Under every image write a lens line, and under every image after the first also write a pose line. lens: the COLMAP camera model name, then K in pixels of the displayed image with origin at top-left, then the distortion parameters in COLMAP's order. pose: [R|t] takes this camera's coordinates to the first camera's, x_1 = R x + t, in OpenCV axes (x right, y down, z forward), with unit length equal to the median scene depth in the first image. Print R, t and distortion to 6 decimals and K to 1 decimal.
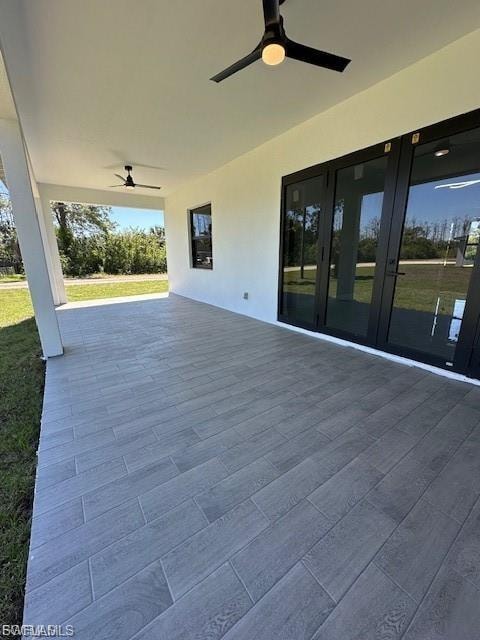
lens RADIAL K [[258.1, 0, 240.0], [0, 258.1, 320.0], [0, 0, 1]] dist [0.000770, 0.000061]
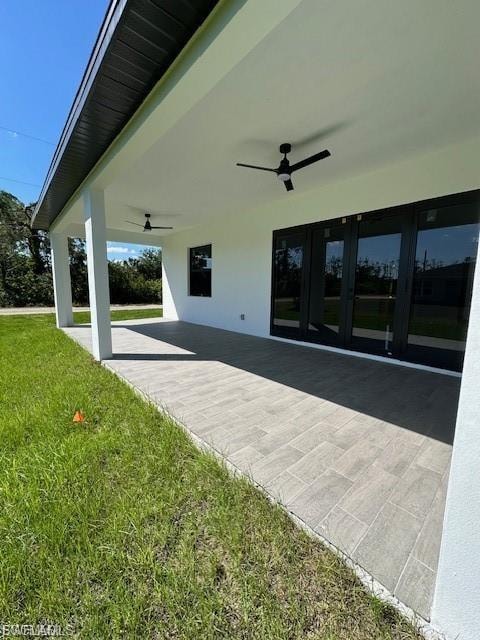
lens RADIAL K [[258.6, 0, 240.0], [0, 258.6, 320.0], [0, 0, 1]] dist [-0.000974, -0.000044]
pose [[0.992588, 0.002380, 0.121507, -0.147299], [0.012784, 0.992216, -0.123871, 0.078862], [-0.120856, 0.124506, 0.984831, -0.239575]]
